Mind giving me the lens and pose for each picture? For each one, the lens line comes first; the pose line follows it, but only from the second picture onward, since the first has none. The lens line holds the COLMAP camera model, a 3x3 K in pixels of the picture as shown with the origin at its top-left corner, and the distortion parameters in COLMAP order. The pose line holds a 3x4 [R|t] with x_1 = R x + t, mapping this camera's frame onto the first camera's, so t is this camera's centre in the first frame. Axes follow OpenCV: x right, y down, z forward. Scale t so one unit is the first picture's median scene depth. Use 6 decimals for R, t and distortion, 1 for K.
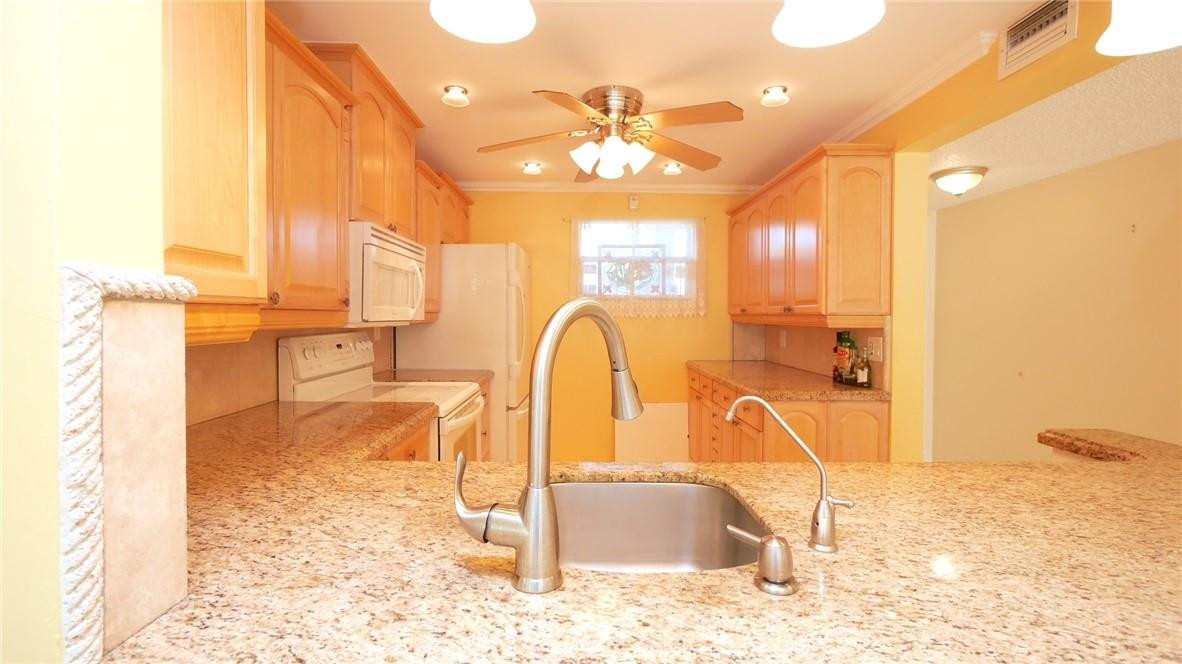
lens RADIAL K [[536.6, 0, 591.8], [0, 536.6, 328.7], [0, 0, 1]] dist [-0.001271, 0.000307]
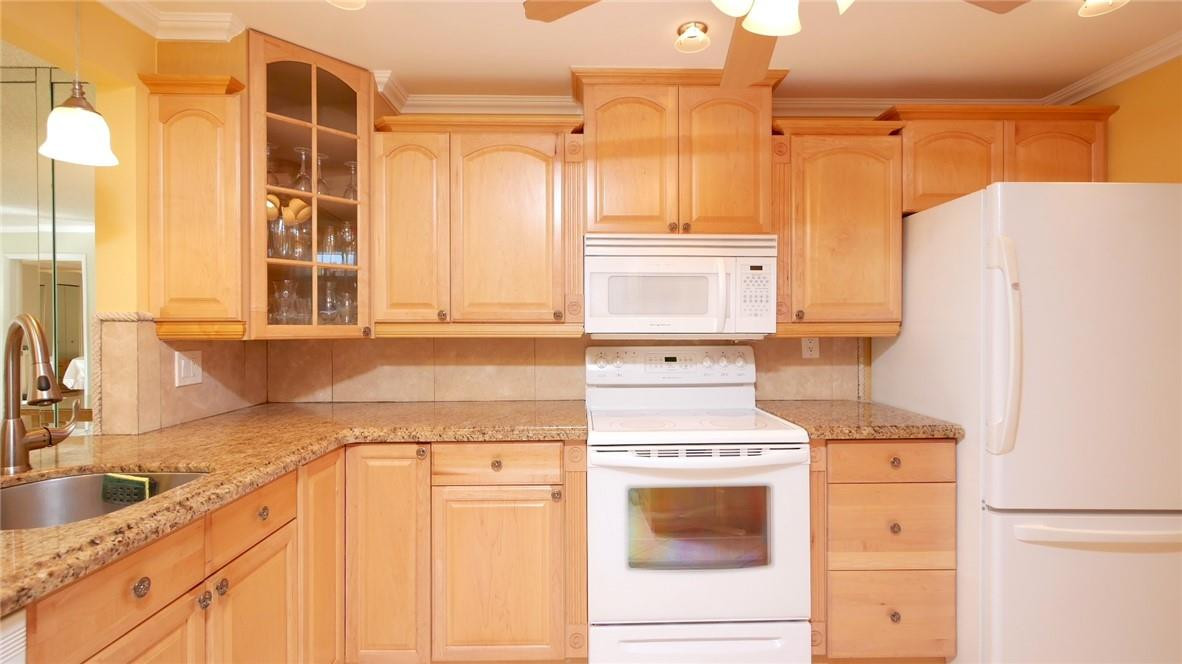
lens RADIAL K [[536.6, 0, 591.8], [0, 536.6, 328.7], [0, 0, 1]] dist [-0.001271, 0.000307]
pose [[0.002764, -0.001844, -0.999994, 0.292418], [-0.024111, 0.999707, -0.001910, -0.009688], [0.999705, 0.024117, 0.002719, 0.501437]]
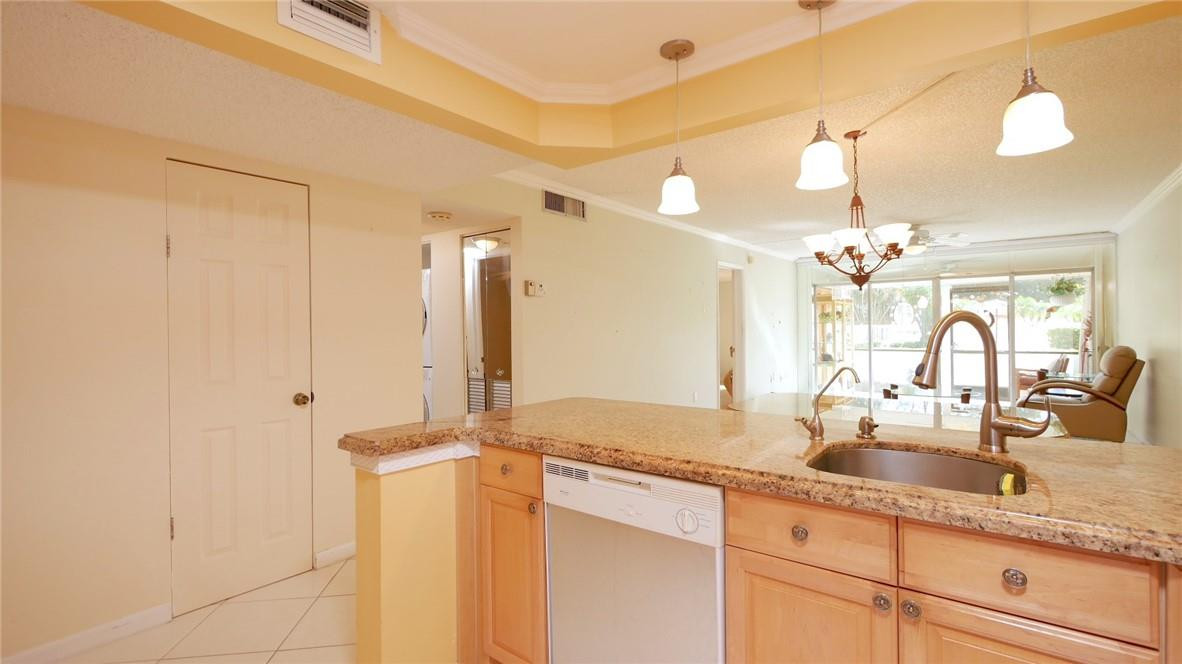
lens RADIAL K [[536.6, 0, 591.8], [0, 536.6, 328.7], [0, 0, 1]] dist [-0.001271, 0.000307]
pose [[-0.778178, 0.004145, 0.628030, -0.033544], [0.024647, 0.999409, 0.023942, -0.013469], [-0.627560, 0.034110, -0.777821, 0.602340]]
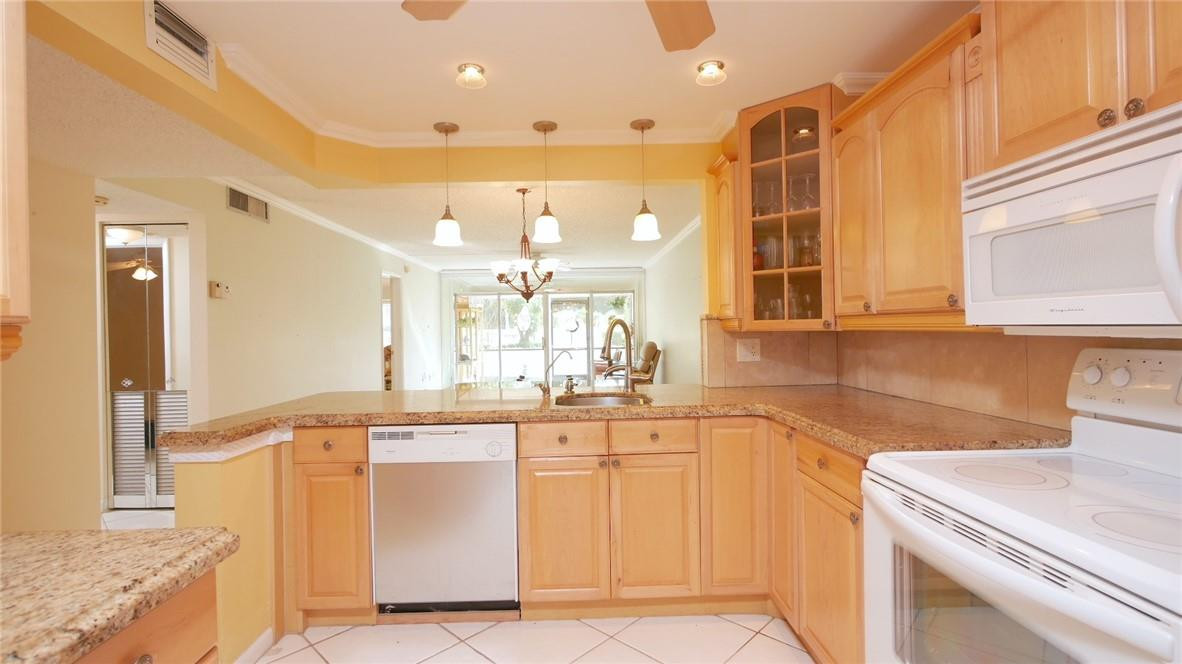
lens RADIAL K [[536.6, 0, 591.8], [0, 536.6, 328.7], [0, 0, 1]] dist [-0.001271, 0.000307]
pose [[-0.999788, 0.013090, -0.015923, 0.039463], [0.012650, 0.999544, 0.027429, -0.016980], [0.016274, 0.027221, -0.999497, 0.837498]]
